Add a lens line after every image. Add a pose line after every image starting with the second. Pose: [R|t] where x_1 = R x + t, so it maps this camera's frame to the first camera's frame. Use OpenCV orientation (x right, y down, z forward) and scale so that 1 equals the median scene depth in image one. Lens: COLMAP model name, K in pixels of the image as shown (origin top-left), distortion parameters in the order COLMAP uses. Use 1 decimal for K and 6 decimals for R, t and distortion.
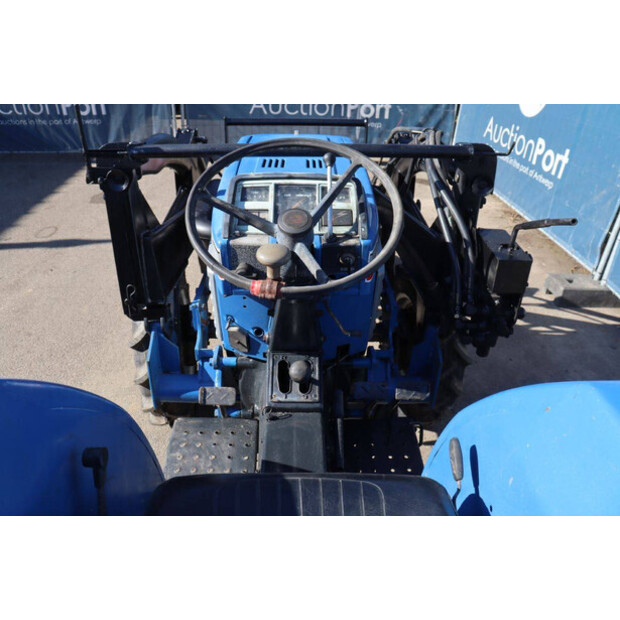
lens RADIAL K [[520.2, 0, 310.0], [0, 520.2, 310.0], [0, 0, 1]] dist [-0.200933, 0.204270]
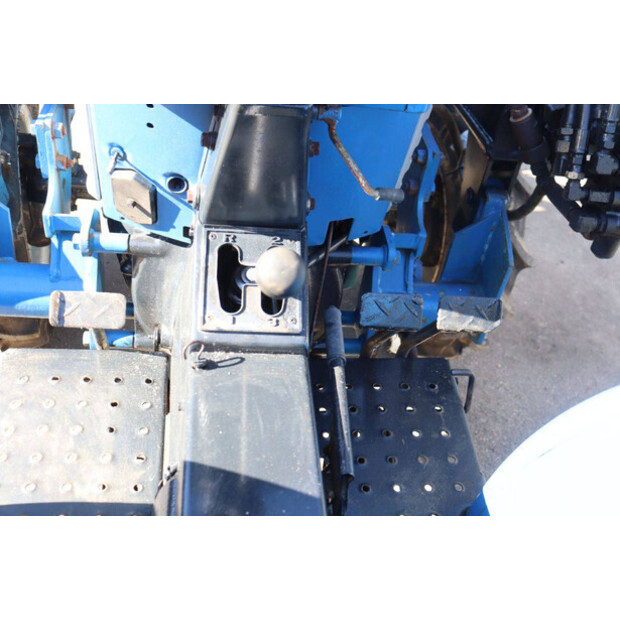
lens RADIAL K [[695.8, 0, 310.0], [0, 695.8, 310.0], [0, 0, 1]] dist [-0.028628, 0.003003]
pose [[0.991186, 0.035817, 0.127542, -0.052650], [-0.058978, 0.981389, 0.182751, 0.031152], [-0.118623, -0.188662, 0.974851, 0.319097]]
